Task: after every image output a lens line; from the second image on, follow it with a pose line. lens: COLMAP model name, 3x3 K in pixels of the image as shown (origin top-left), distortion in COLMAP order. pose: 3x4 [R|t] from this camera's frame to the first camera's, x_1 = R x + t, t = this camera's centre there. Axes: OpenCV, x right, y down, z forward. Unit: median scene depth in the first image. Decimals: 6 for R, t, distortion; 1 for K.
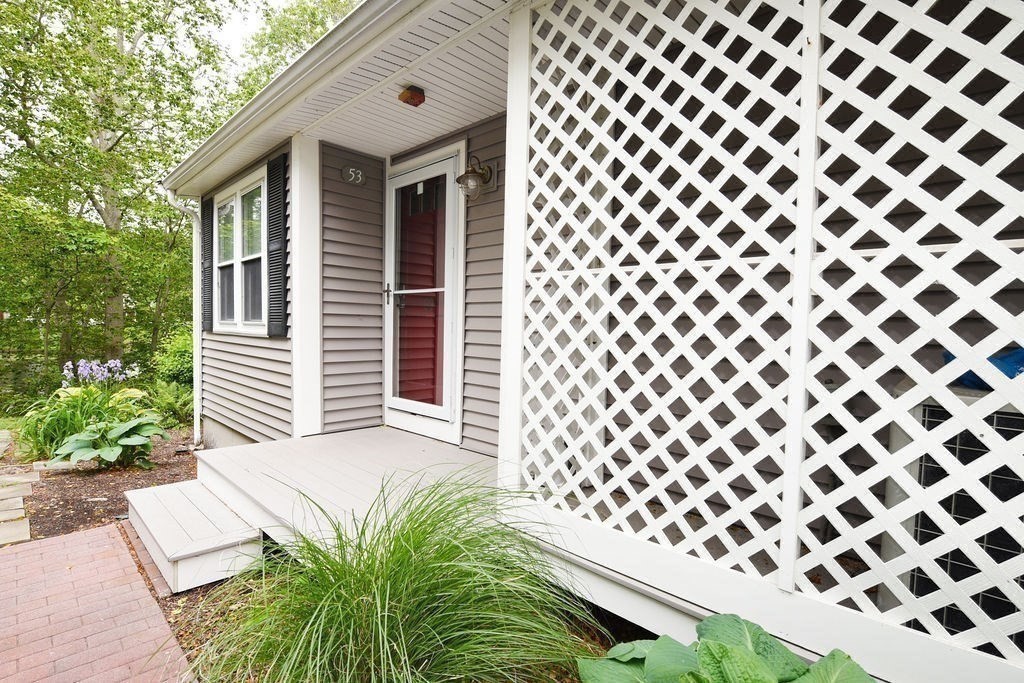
lens RADIAL K [[495.0, 0, 508.9], [0, 495.0, 344.2], [0, 0, 1]] dist [-0.009187, -0.004342]
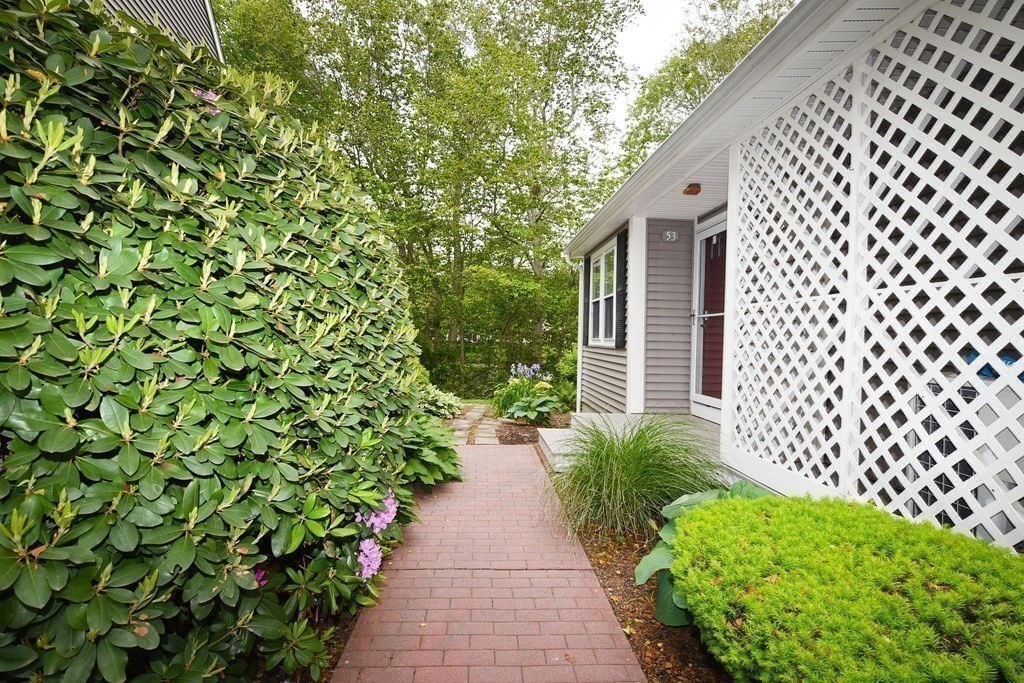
lens RADIAL K [[495.0, 0, 507.6], [0, 495.0, 343.9], [0, 0, 1]] dist [-0.009187, -0.004342]
pose [[0.740464, 0.002588, -0.672091, 0.289671], [-0.030366, 0.999100, -0.029608, 0.027156], [0.671409, 0.042333, 0.739877, -0.351312]]
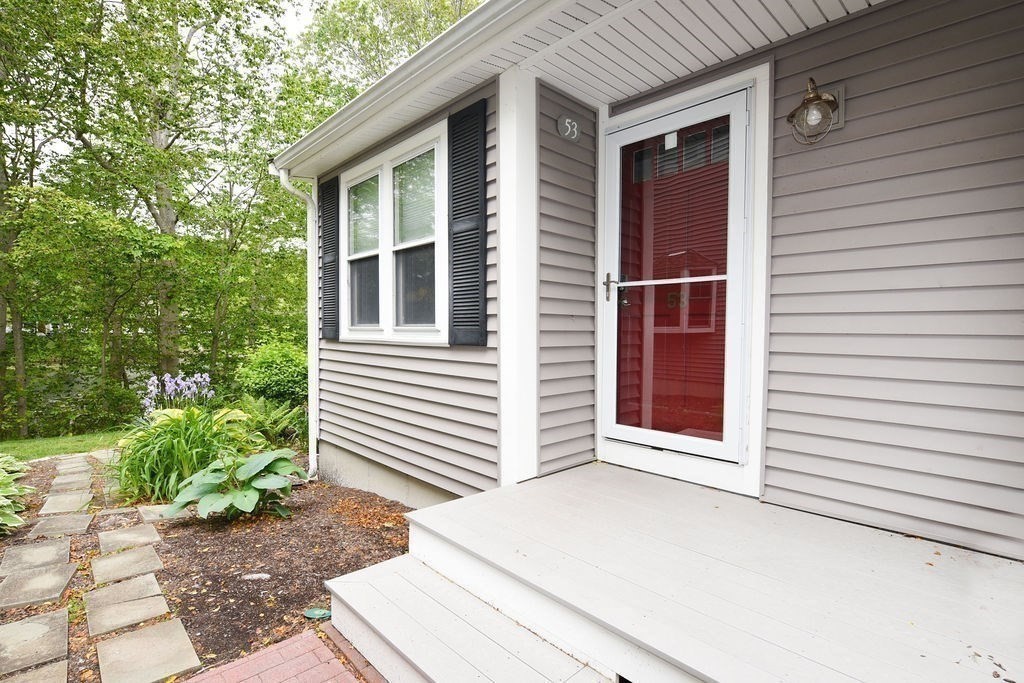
lens RADIAL K [[495.0, 0, 510.9], [0, 495.0, 344.5], [0, 0, 1]] dist [-0.009187, -0.004342]
pose [[0.999186, -0.012249, -0.038429, -0.360665], [0.011908, 0.999888, -0.009110, -0.009192], [0.038536, 0.008645, 0.999220, 0.241951]]
